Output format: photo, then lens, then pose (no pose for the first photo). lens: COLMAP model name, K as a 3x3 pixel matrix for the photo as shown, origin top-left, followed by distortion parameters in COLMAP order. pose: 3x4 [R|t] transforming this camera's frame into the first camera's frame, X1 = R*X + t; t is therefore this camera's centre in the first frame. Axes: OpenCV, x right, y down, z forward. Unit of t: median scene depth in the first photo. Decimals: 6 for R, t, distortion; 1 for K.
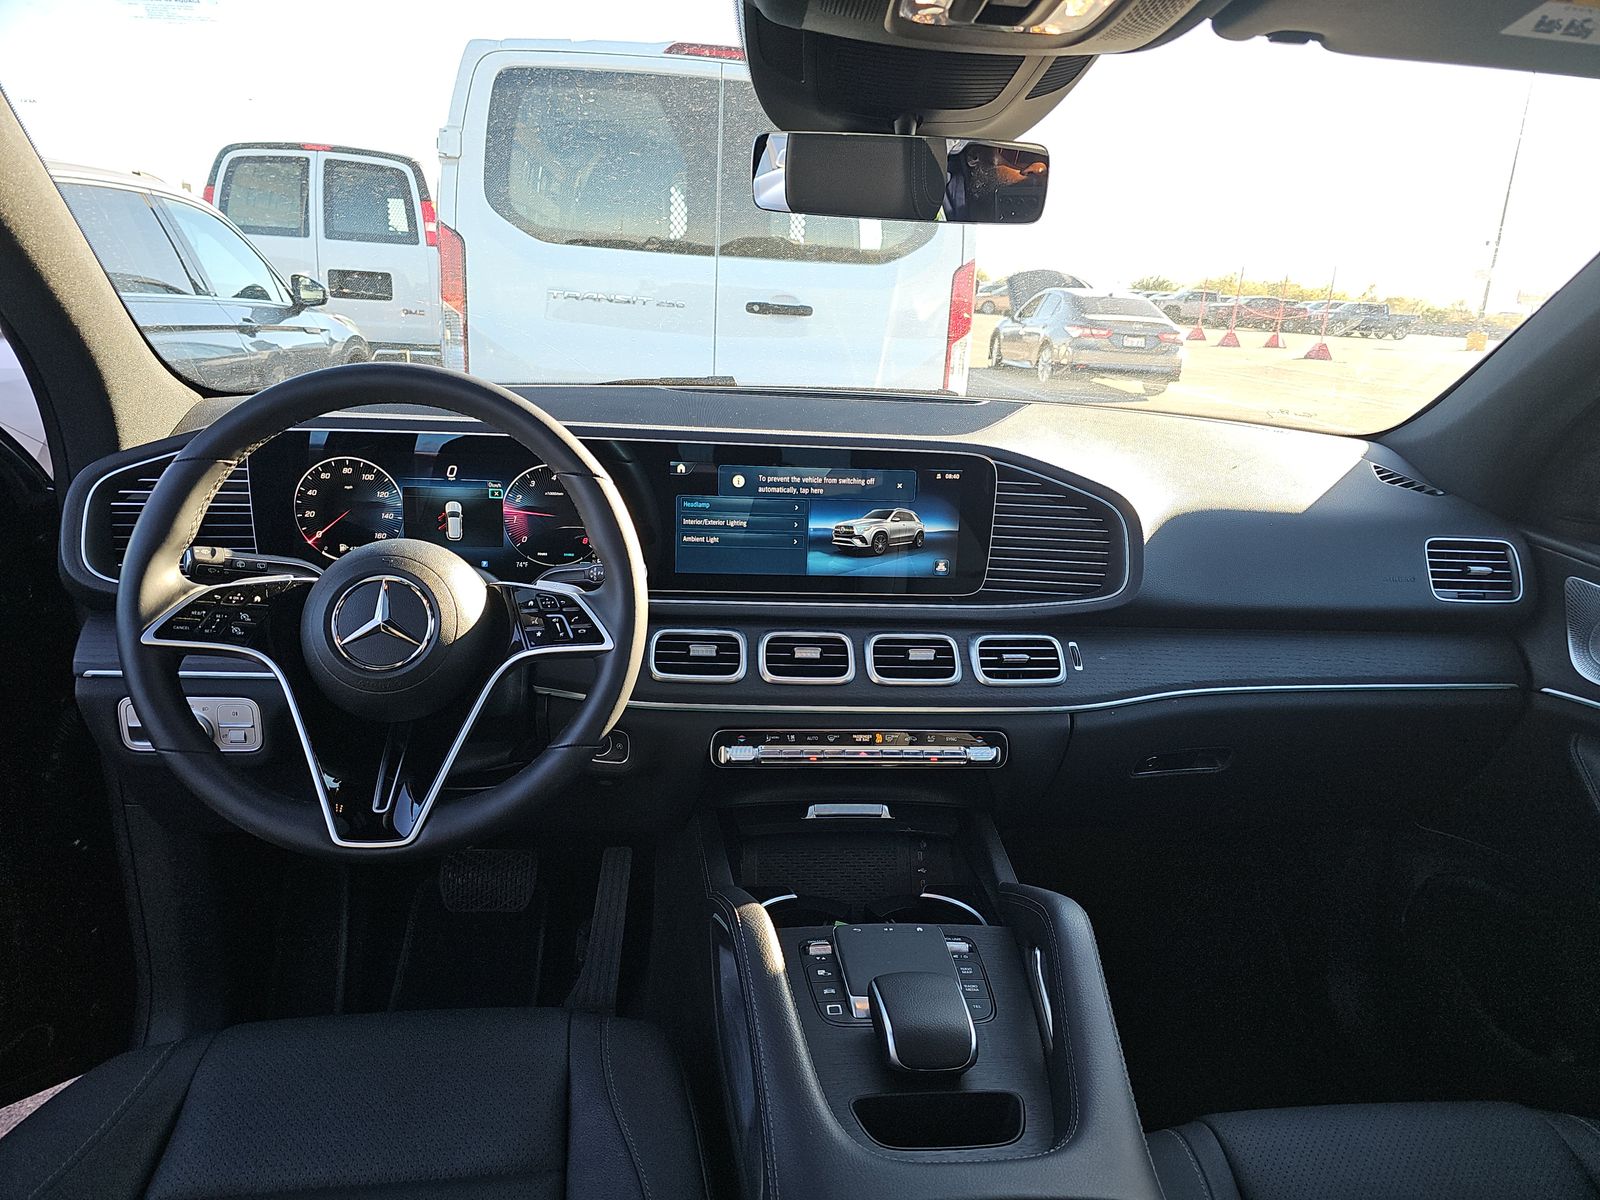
lens RADIAL K [[1082.5, 0, 830.7], [0, 1082.5, 616.0], [0, 0, 1]] dist [0.028108, -0.032898]
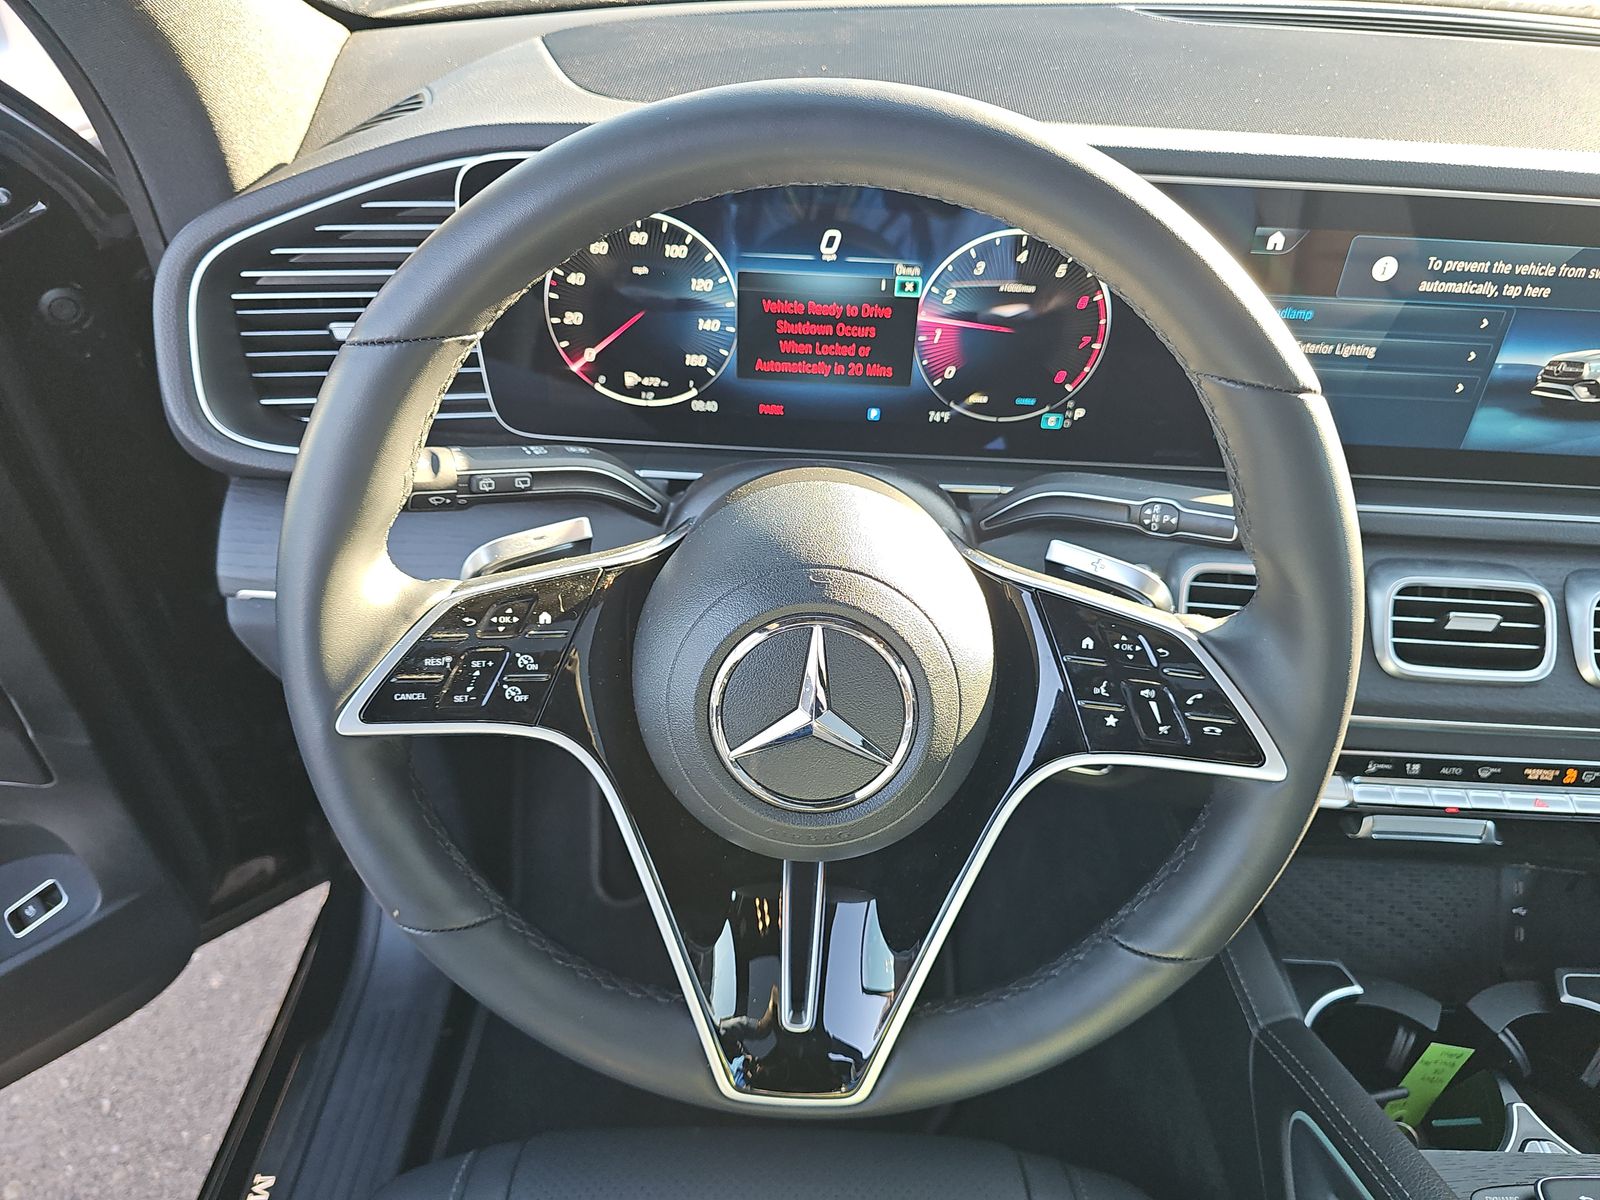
lens RADIAL K [[1082.5, 0, 803.0], [0, 1082.5, 605.5], [0, 0, 1]] dist [0.028108, -0.032898]
pose [[0.989007, 0.081736, -0.123225, -0.284943], [-0.029700, 0.926162, 0.375955, -0.167330], [0.144855, -0.368163, 0.918408, 0.462341]]
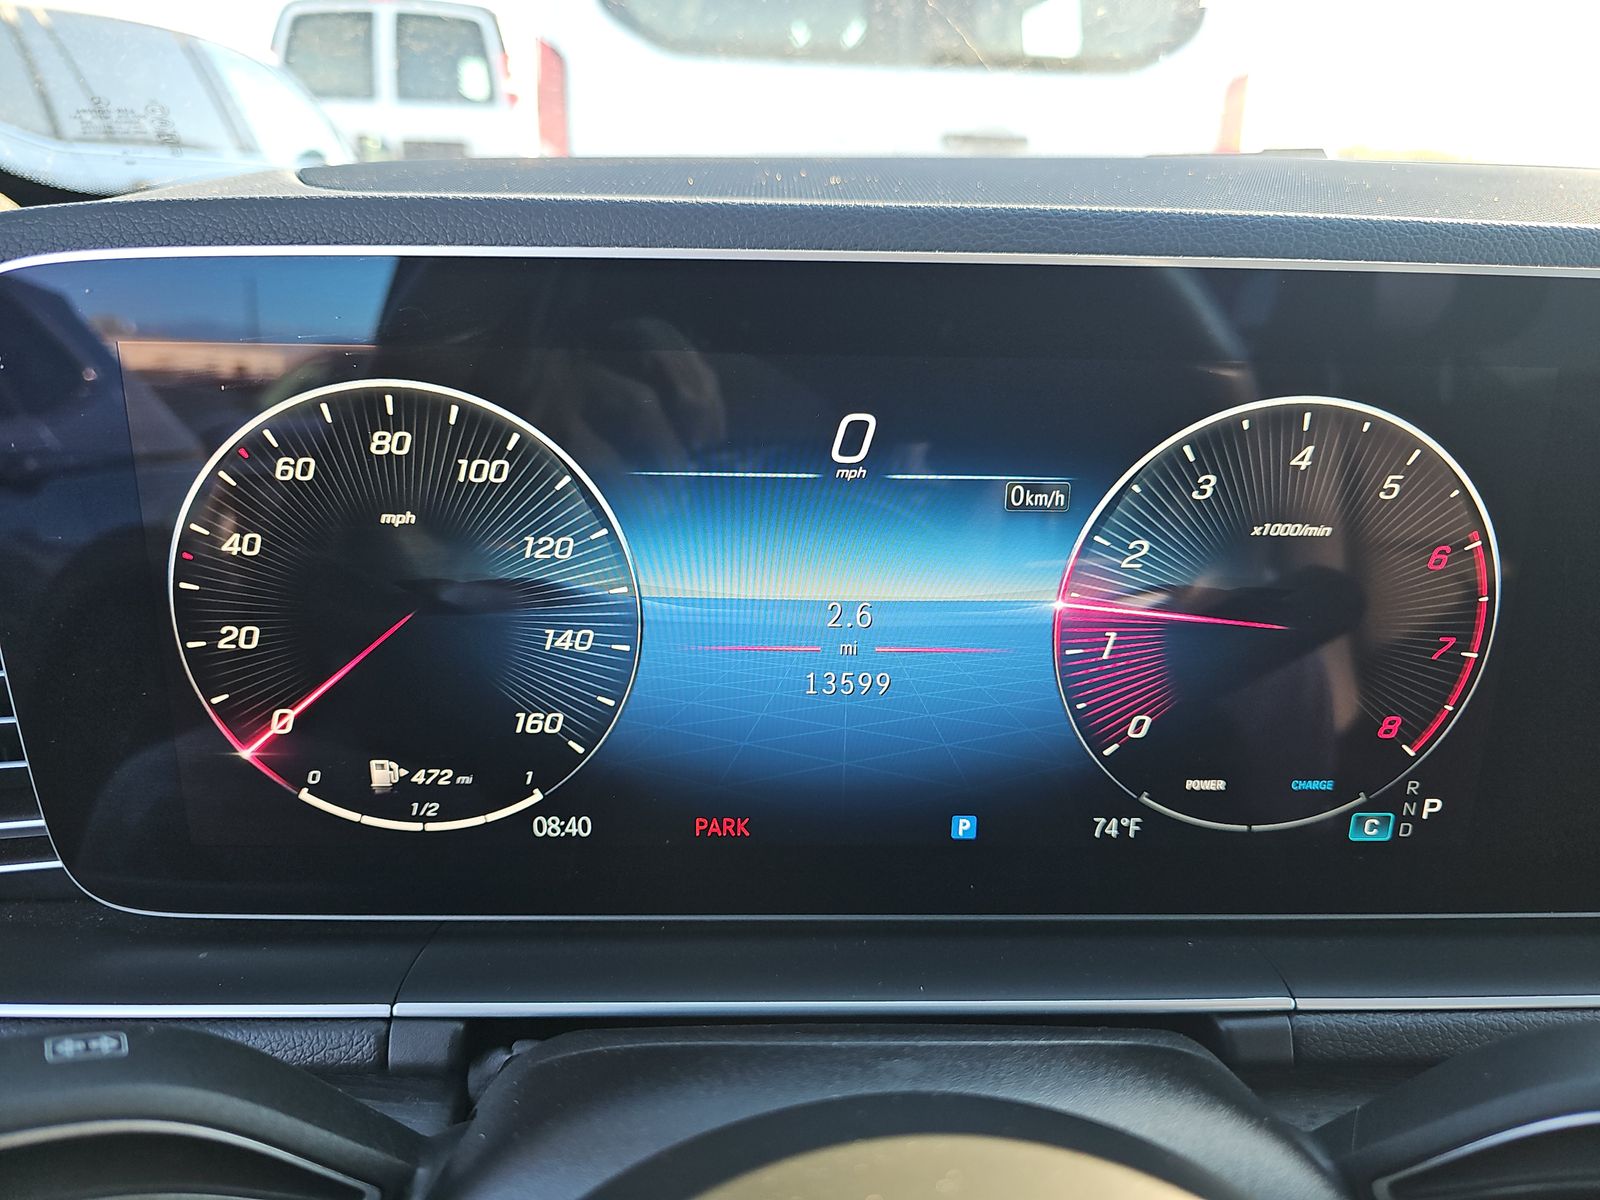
lens RADIAL K [[1082.5, 0, 800.3], [0, 1082.5, 598.4], [0, 0, 1]] dist [0.028108, -0.032898]
pose [[0.995576, 0.006017, -0.093771, -0.339829], [0.001762, 0.996577, 0.082651, -0.119620], [0.093948, -0.082451, 0.992157, 0.783328]]
